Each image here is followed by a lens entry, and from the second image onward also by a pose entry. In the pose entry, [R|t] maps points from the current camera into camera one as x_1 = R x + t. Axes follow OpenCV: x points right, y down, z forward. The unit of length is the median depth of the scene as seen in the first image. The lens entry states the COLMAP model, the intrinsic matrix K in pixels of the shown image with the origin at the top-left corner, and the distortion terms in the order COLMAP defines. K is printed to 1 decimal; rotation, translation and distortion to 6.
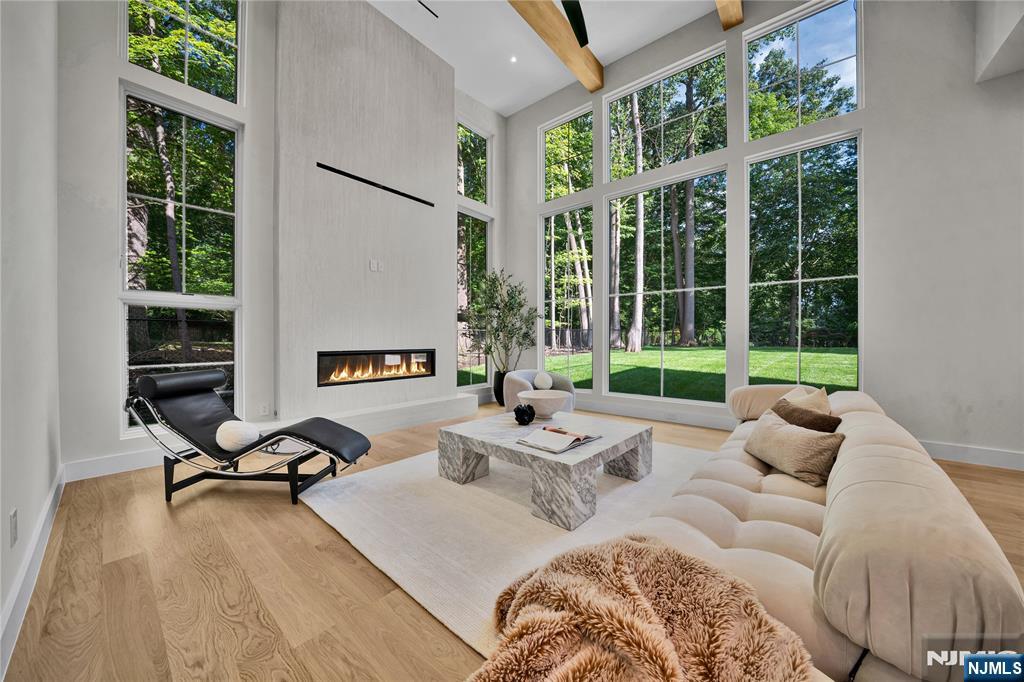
lens RADIAL K [[349.2, 0, 512.0], [0, 349.2, 341.0], [0, 0, 1]] dist [-0.015500, 0.000000]
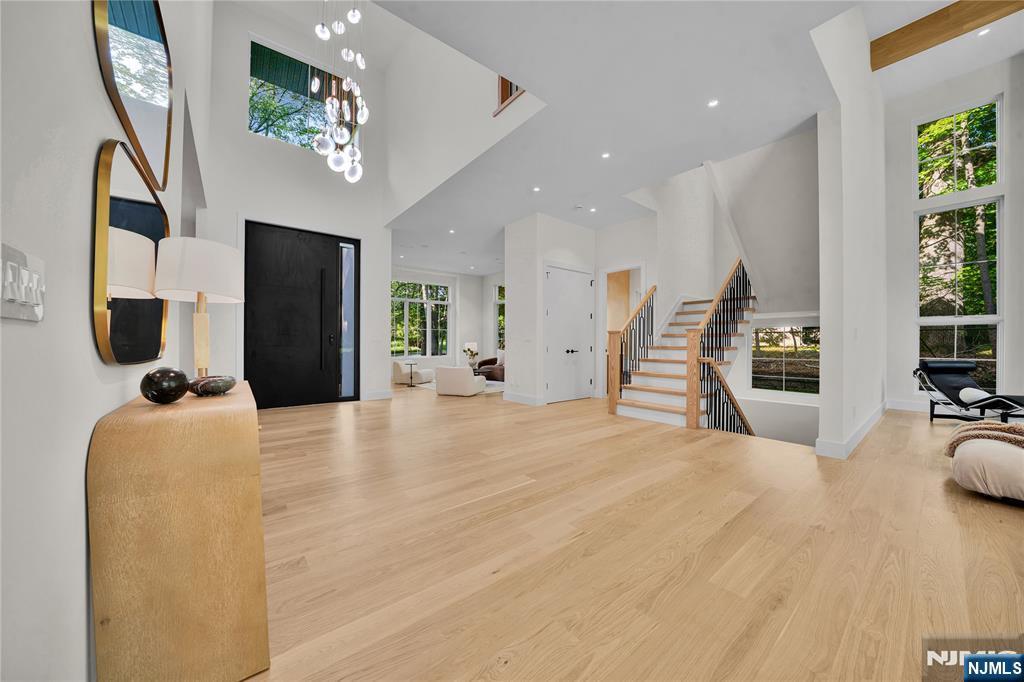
lens RADIAL K [[349.2, 0, 512.0], [0, 349.2, 341.0], [0, 0, 1]] dist [-0.015500, 0.000000]
pose [[-0.187859, 0.000908, -0.982196, 1.309514], [-0.032396, 0.999450, 0.007120, 0.050478], [0.981662, 0.033157, -0.187727, -0.973360]]
